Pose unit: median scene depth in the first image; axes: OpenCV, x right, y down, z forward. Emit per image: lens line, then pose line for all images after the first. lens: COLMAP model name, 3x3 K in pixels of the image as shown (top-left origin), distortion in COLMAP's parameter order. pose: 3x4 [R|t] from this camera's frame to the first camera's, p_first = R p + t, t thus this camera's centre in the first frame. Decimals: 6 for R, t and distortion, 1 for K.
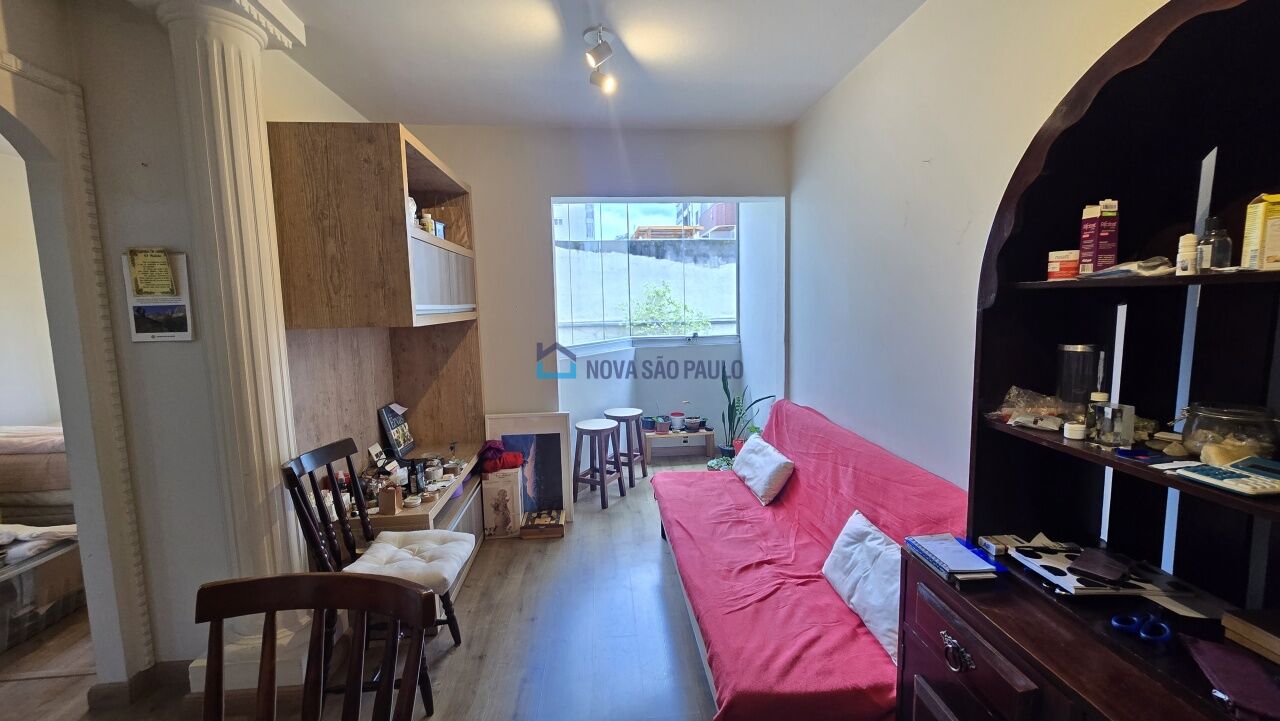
lens RADIAL K [[521.9, 0, 635.1], [0, 521.9, 362.9], [0, 0, 1]] dist [0.000315, -0.003725]
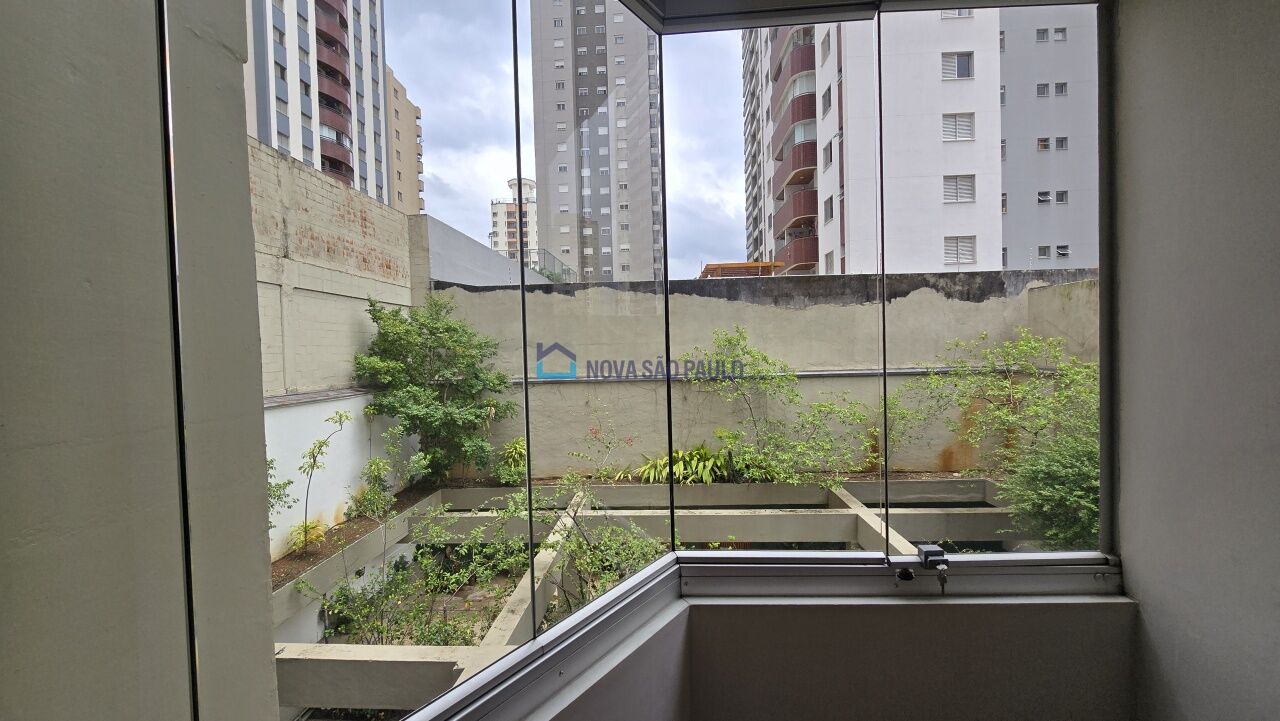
lens RADIAL K [[521.9, 0, 635.1], [0, 521.9, 362.9], [0, 0, 1]] dist [0.000315, -0.003725]
pose [[0.991428, -0.004063, -0.130592, 0.001770], [-0.007066, 0.996387, -0.084639, -0.028392], [0.130464, 0.084837, 0.987817, 0.166184]]
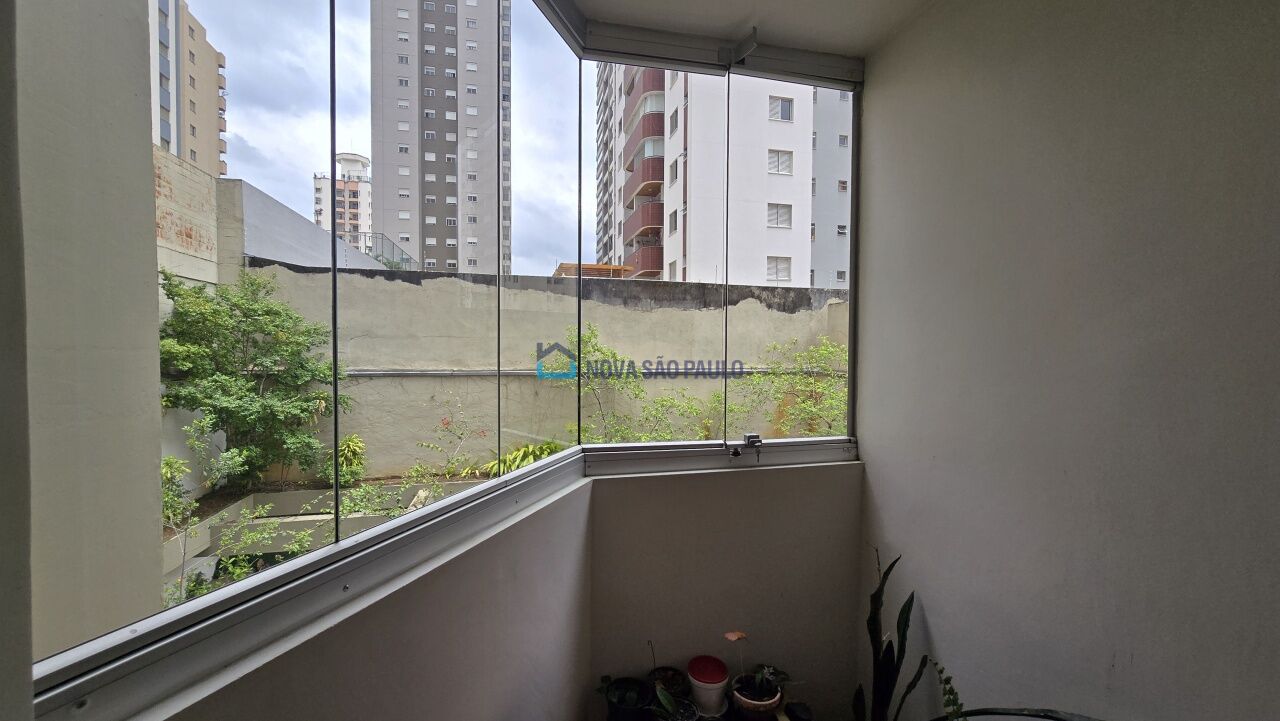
lens RADIAL K [[521.9, 0, 635.1], [0, 521.9, 362.9], [0, 0, 1]] dist [0.000315, -0.003725]
pose [[0.986984, 0.020819, 0.159464, -0.006546], [-0.006541, 0.995961, -0.089544, -0.017160], [-0.160685, 0.087335, 0.983134, 0.146139]]
